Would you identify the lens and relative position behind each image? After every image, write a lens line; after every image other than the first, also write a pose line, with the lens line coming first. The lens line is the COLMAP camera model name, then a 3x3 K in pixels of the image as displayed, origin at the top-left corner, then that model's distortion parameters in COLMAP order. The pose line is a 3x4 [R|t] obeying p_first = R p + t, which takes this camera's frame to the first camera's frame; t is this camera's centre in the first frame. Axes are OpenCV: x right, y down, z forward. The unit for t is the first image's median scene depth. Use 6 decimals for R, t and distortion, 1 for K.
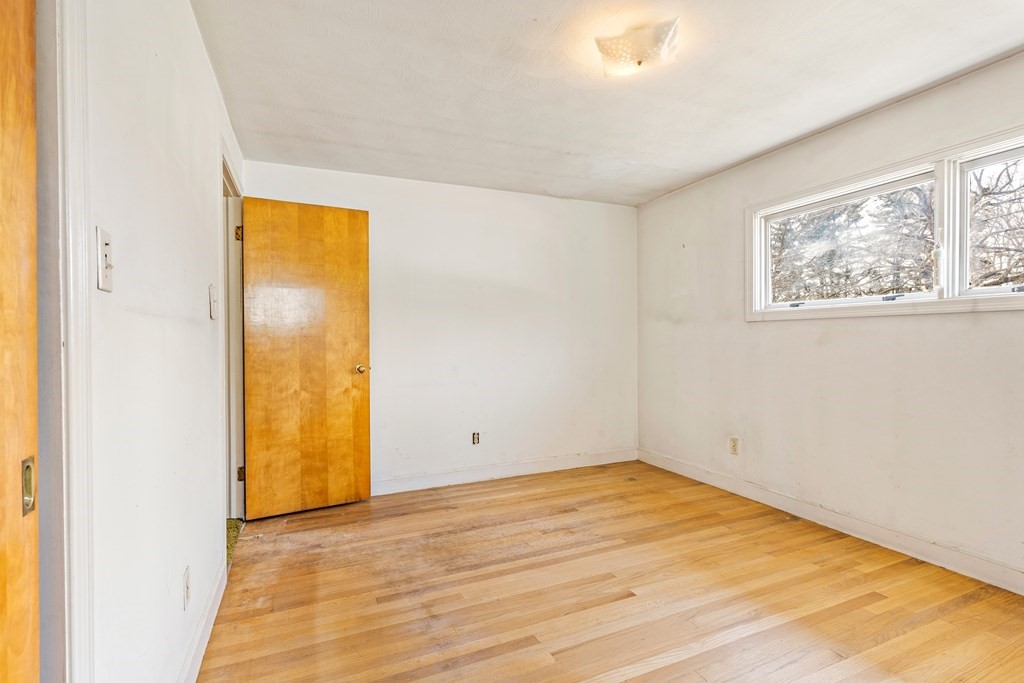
lens RADIAL K [[495.8, 0, 510.2], [0, 495.8, 330.8], [0, 0, 1]] dist [0.000121, -0.000083]
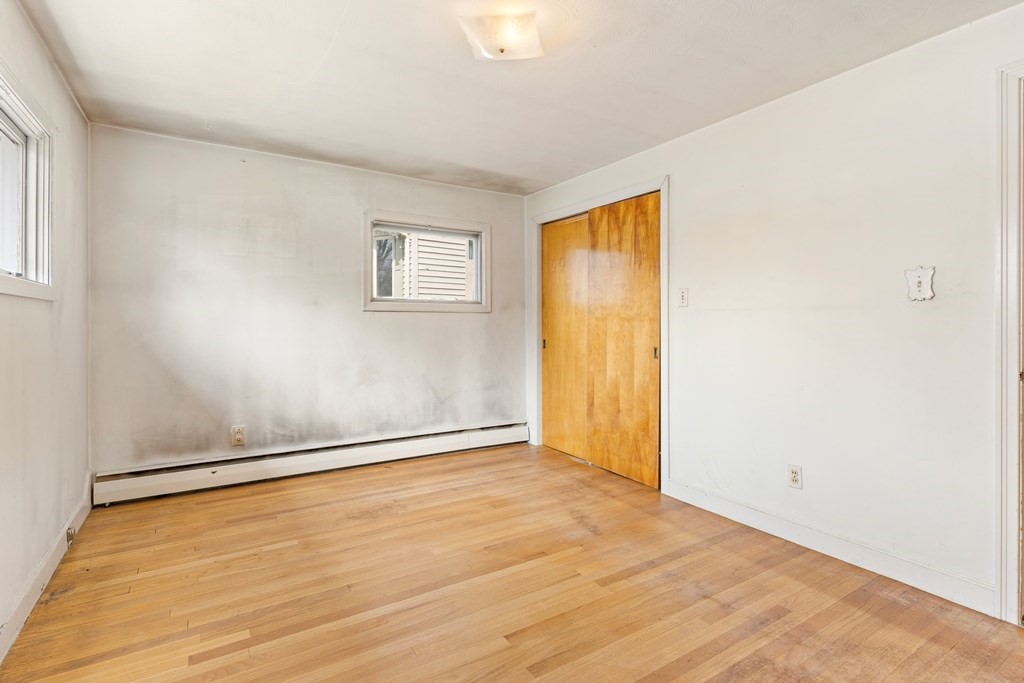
lens RADIAL K [[495.8, 0, 510.2], [0, 495.8, 330.8], [0, 0, 1]] dist [0.000121, -0.000083]
pose [[-0.988621, 0.012877, -0.149876, 0.352460], [0.012000, 0.999905, 0.006753, 0.019734], [0.149949, 0.004878, -0.988682, 1.770998]]
